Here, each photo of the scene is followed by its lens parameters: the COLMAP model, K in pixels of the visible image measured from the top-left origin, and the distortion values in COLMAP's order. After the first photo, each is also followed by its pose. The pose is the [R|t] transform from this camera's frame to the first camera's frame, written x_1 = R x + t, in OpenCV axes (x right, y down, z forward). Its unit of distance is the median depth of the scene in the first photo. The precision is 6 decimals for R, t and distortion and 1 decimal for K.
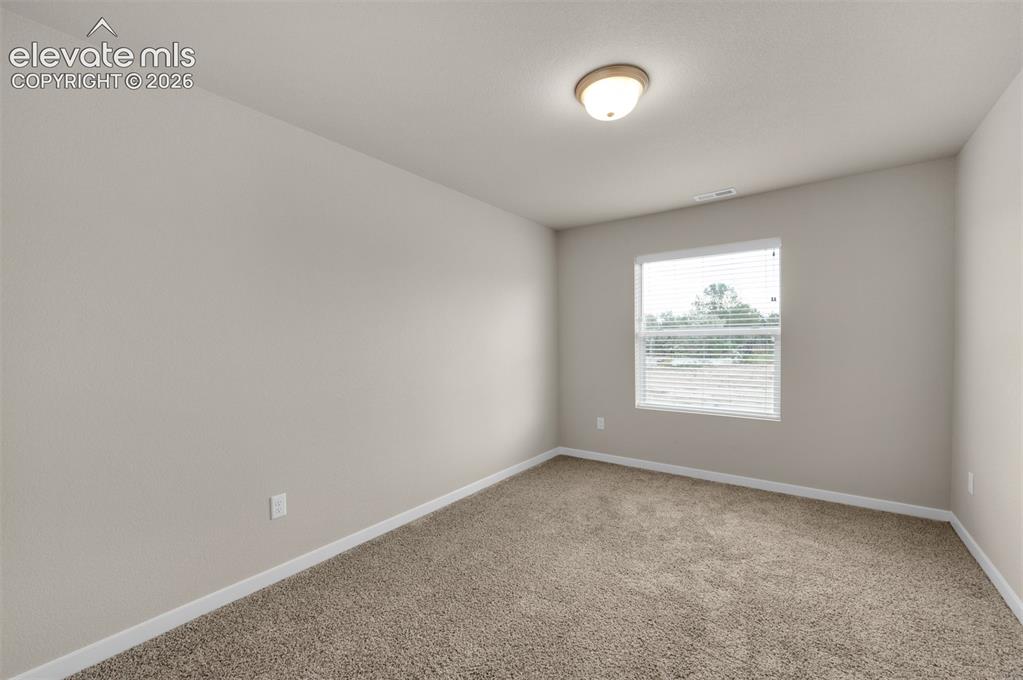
lens RADIAL K [[421.8, 0, 511.5], [0, 421.8, 340.0], [0, 0, 1]] dist [-0.000198, -0.000062]
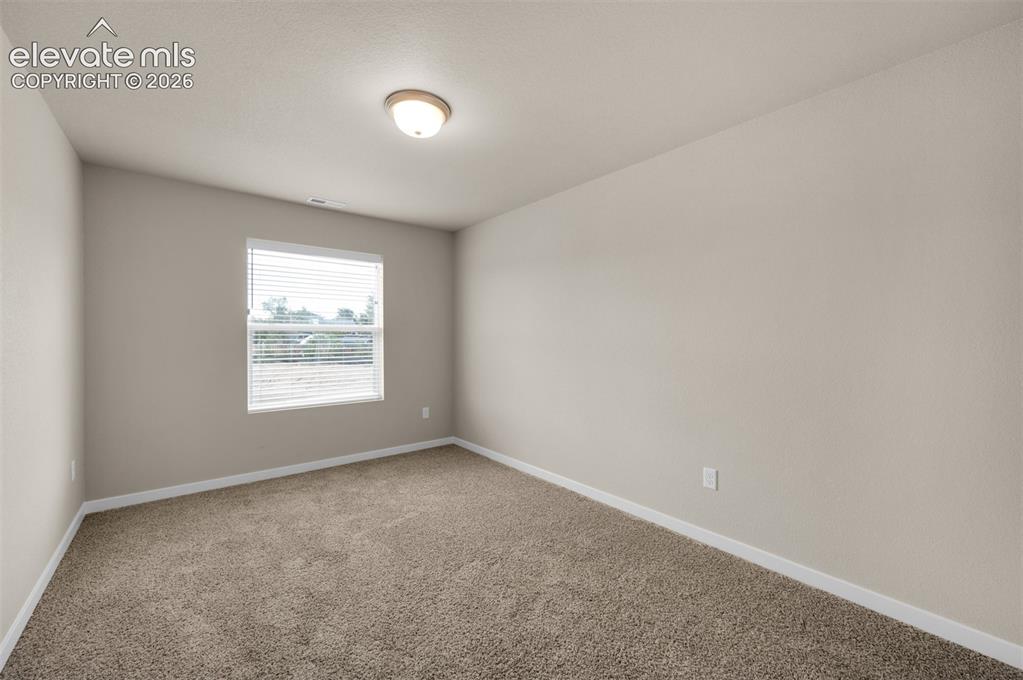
lens RADIAL K [[411.9, 0, 508.0], [0, 411.9, 331.1], [0, 0, 1]] dist [0.001162, 0.000020]
pose [[0.261978, 0.009277, 0.965029, -0.447712], [-0.000935, 0.999956, -0.009359, -0.003460], [-0.965073, 0.001550, 0.261975, 0.298719]]
